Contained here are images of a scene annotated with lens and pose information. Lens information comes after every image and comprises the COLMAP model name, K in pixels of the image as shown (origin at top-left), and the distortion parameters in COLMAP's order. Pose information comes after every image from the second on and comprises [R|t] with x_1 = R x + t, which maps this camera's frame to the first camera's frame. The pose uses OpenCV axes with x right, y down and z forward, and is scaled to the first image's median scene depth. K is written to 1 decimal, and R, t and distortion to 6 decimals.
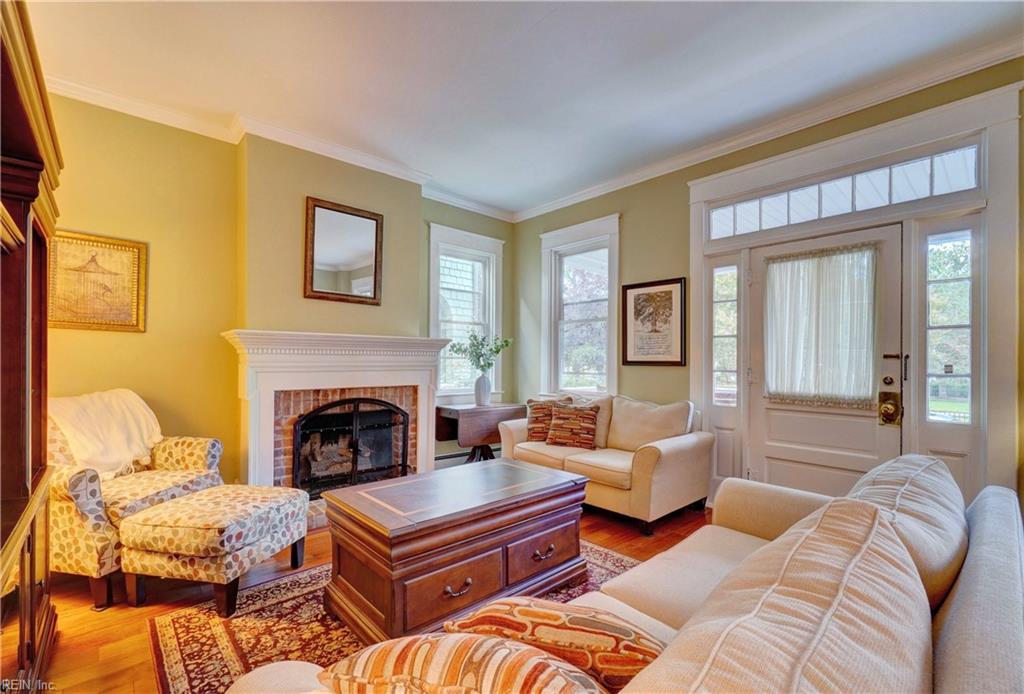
lens RADIAL K [[438.4, 0, 509.6], [0, 438.4, 368.4], [0, 0, 1]] dist [-0.001033, 0.001362]
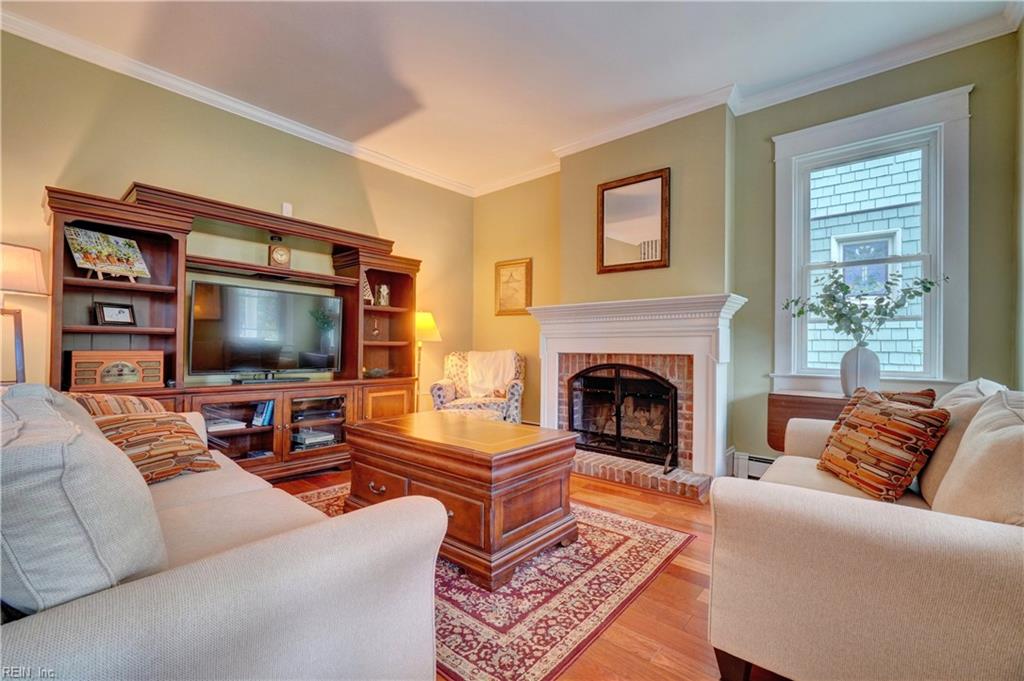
lens RADIAL K [[441.6, 0, 506.4], [0, 441.6, 342.3], [0, 0, 1]] dist [-0.002304, 0.000715]
pose [[0.131945, -0.013791, -0.991161, 0.634946], [-0.020329, 0.999655, -0.016615, 0.040673], [0.991049, 0.022342, 0.131620, 0.610846]]
